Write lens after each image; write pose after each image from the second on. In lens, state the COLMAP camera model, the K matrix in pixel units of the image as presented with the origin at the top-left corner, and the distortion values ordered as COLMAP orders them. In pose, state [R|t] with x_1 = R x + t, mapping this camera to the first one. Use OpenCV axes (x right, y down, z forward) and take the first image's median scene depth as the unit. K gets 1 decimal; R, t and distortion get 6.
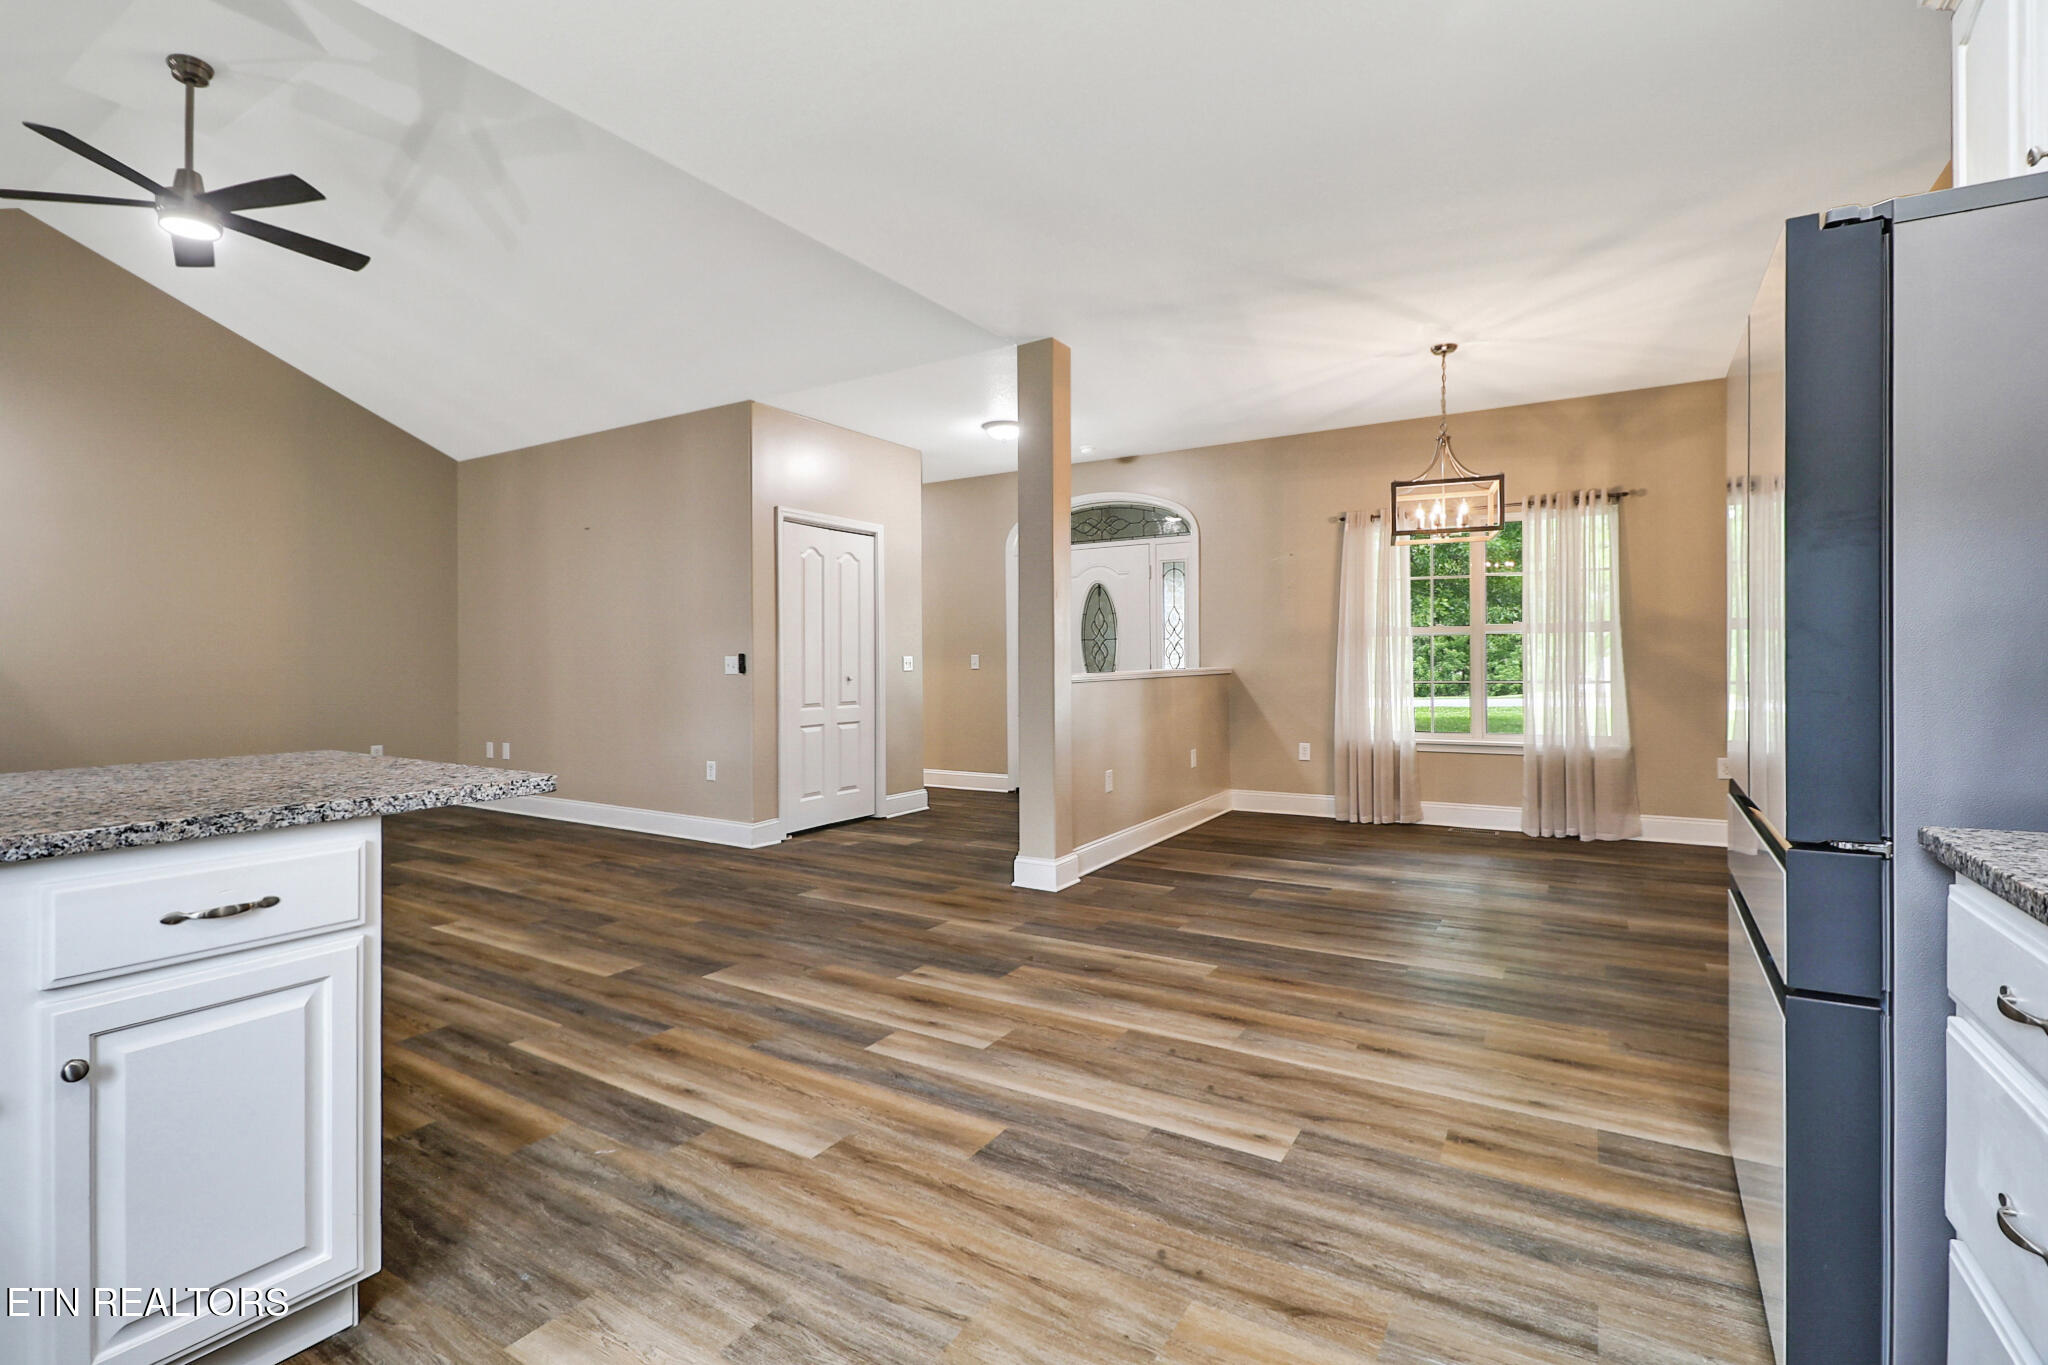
lens RADIAL K [[962.7, 0, 988.6], [0, 962.7, 653.6], [0, 0, 1]] dist [0.057316, 0.000043]
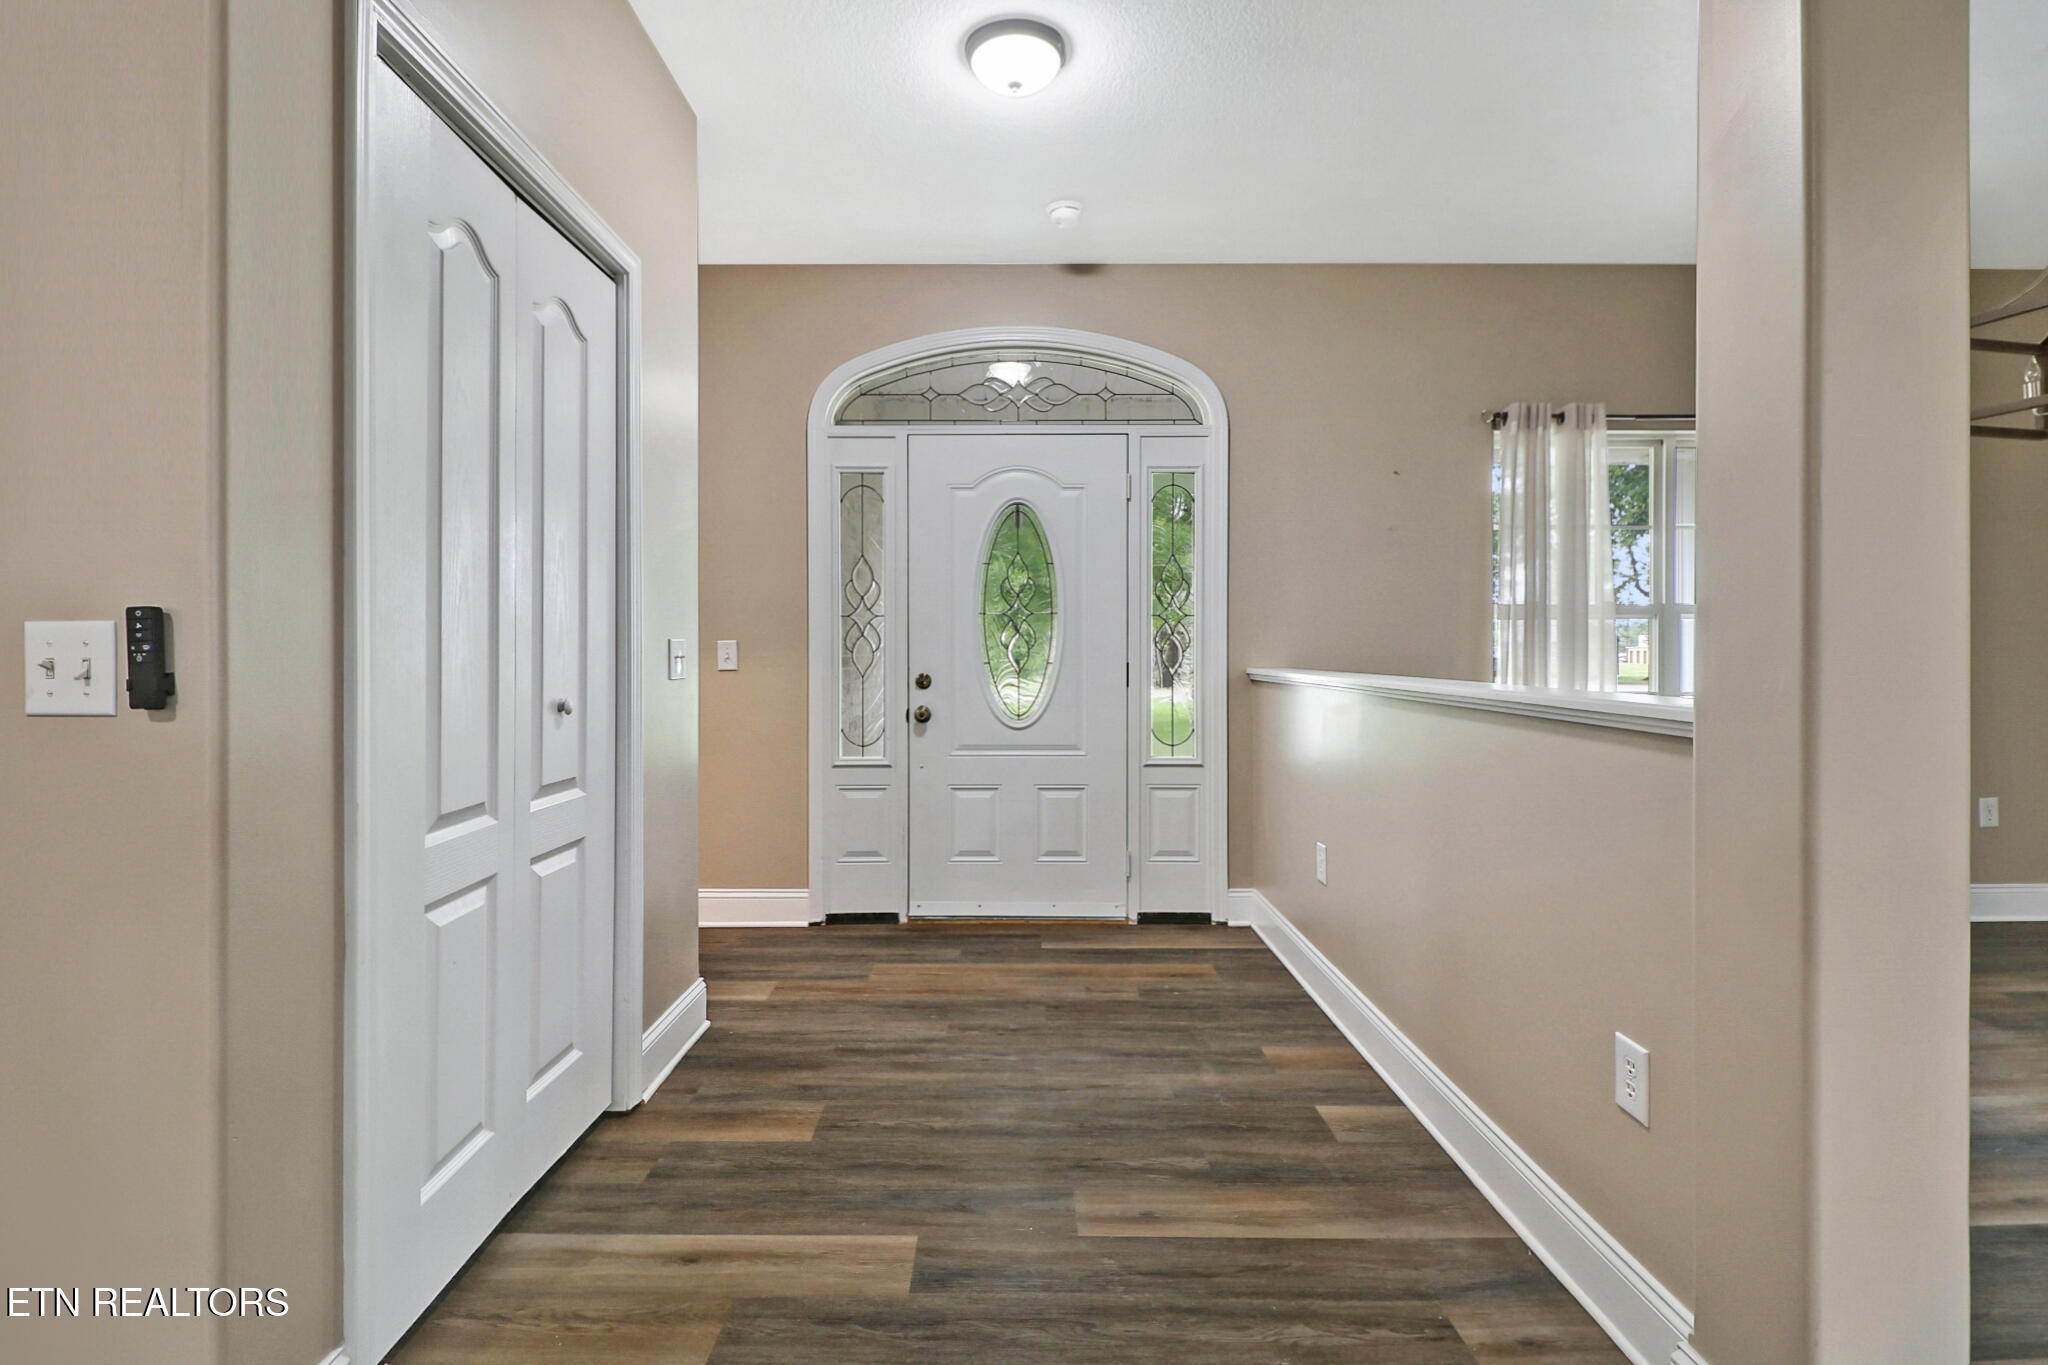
lens RADIAL K [[962.7, 0, 988.6], [0, 962.7, 653.6], [0, 0, 1]] dist [0.057316, 0.000043]
pose [[0.848435, 0.011216, 0.529181, -0.197213], [-0.014226, 0.999898, 0.001614, 0.005814], [-0.529108, -0.008897, 0.848508, 0.670290]]
